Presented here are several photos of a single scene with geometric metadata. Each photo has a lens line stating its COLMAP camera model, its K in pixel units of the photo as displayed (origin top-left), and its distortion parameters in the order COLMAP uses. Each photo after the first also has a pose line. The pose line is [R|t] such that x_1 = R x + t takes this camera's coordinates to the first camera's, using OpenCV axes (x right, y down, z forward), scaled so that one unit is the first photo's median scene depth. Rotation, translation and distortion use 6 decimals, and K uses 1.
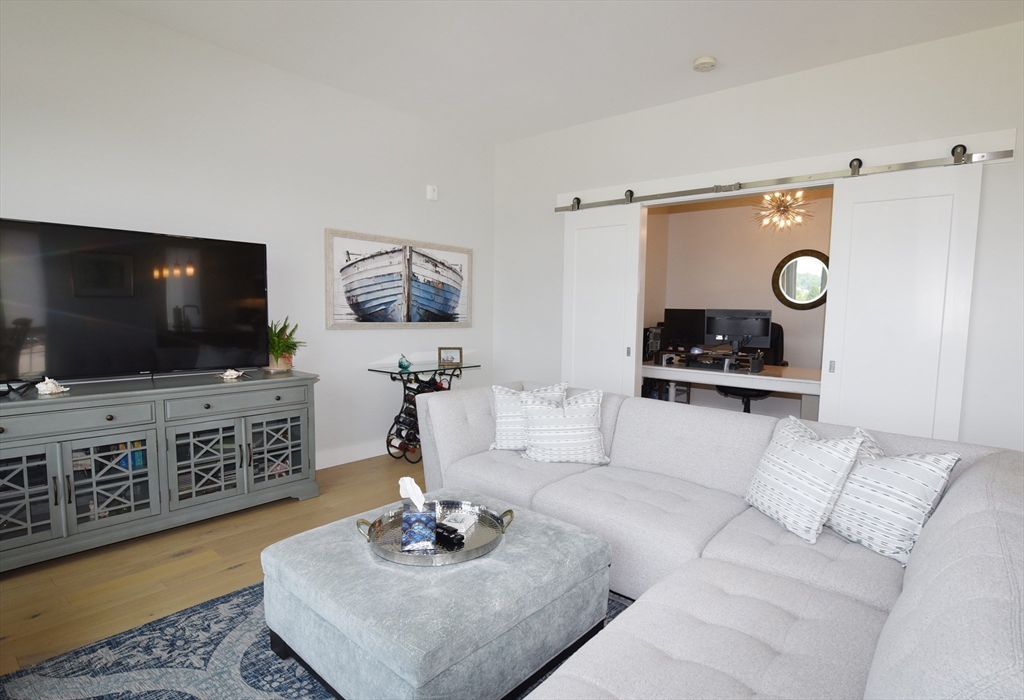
lens RADIAL K [[512.7, 0, 514.0], [0, 512.7, 352.0], [0, 0, 1]] dist [0.004027, -0.000642]
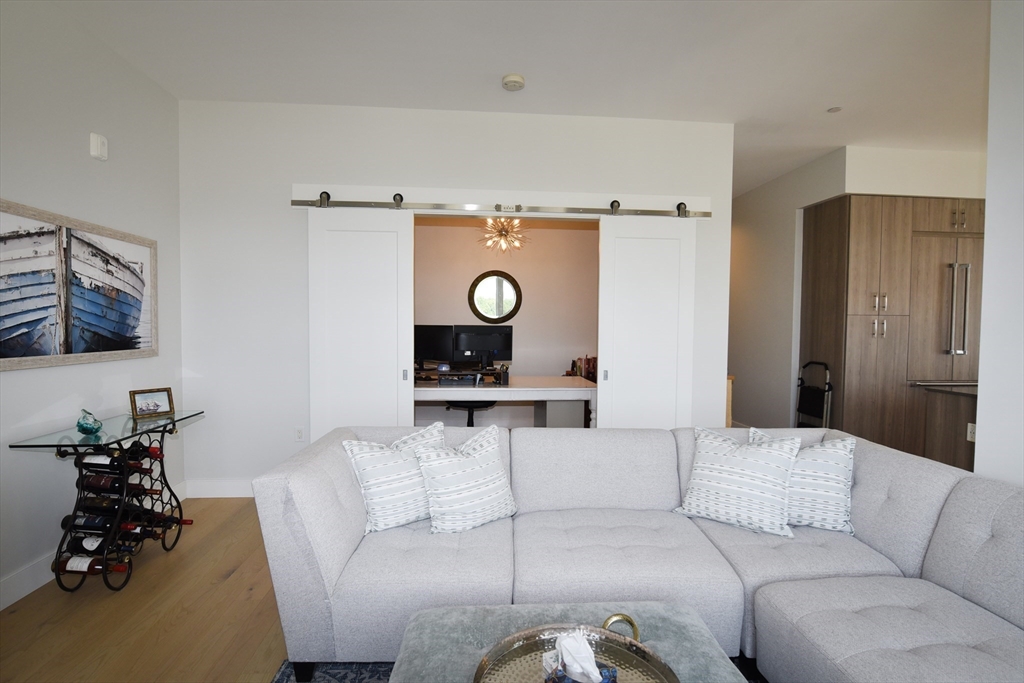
lens RADIAL K [[513.0, 0, 511.1], [0, 513.0, 341.4], [0, 0, 1]] dist [-0.005690, -0.003400]
pose [[0.727849, -0.034528, 0.684868, -0.242701], [0.063521, 0.997832, -0.017201, -0.030706], [-0.682789, 0.056023, 0.728464, 0.223232]]
